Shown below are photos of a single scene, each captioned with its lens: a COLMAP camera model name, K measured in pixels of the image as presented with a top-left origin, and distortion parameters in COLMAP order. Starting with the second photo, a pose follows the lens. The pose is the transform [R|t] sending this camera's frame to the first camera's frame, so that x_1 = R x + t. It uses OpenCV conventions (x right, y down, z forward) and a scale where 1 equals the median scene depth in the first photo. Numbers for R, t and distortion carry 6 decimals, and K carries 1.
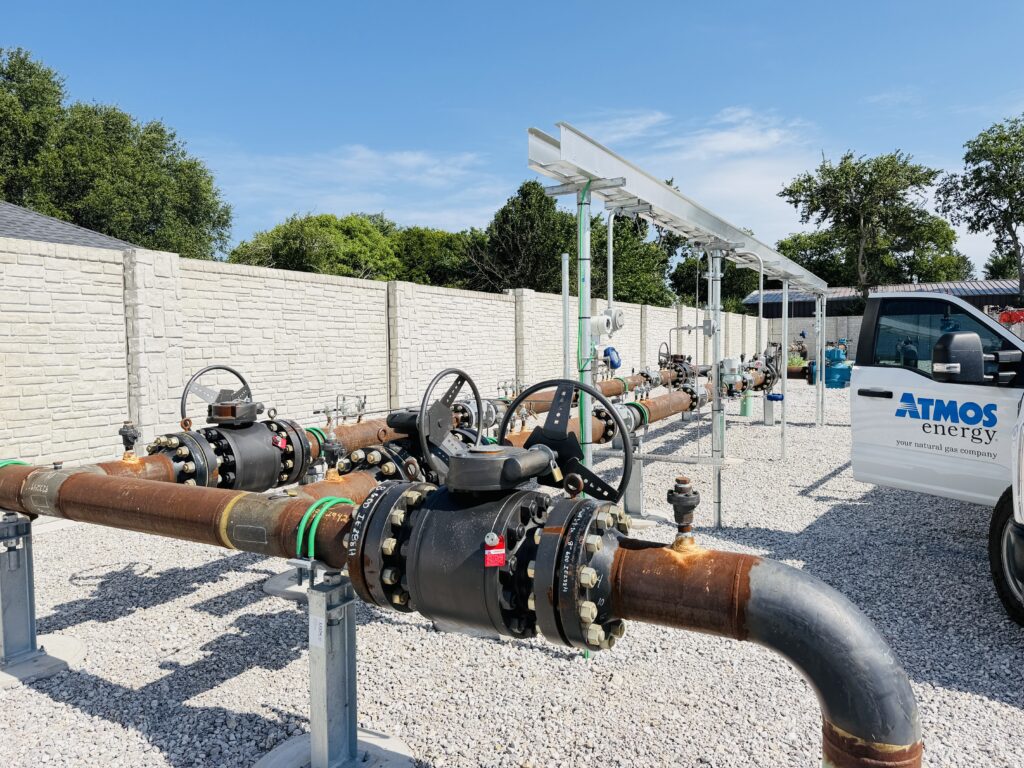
lens RADIAL K [[744.2, 0, 512.0], [0, 744.2, 384.0], [0, 0, 1]] dist [0.046477, -0.003823]
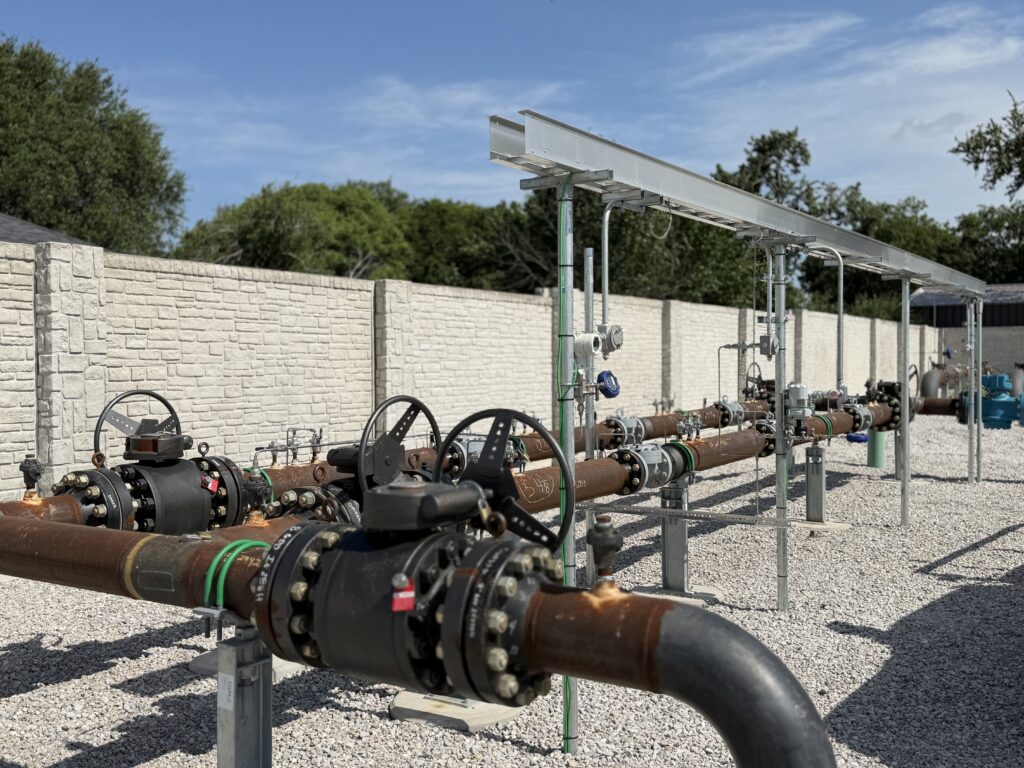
lens RADIAL K [[1091.8, 0, 512.0], [0, 1091.8, 384.0], [0, 0, 1]] dist [0.069511, -0.026150]
pose [[0.997252, 0.008559, -0.073583, 0.104306], [-0.010943, 0.999426, -0.032060, 0.003232], [0.073267, 0.032777, 0.996774, -0.174602]]
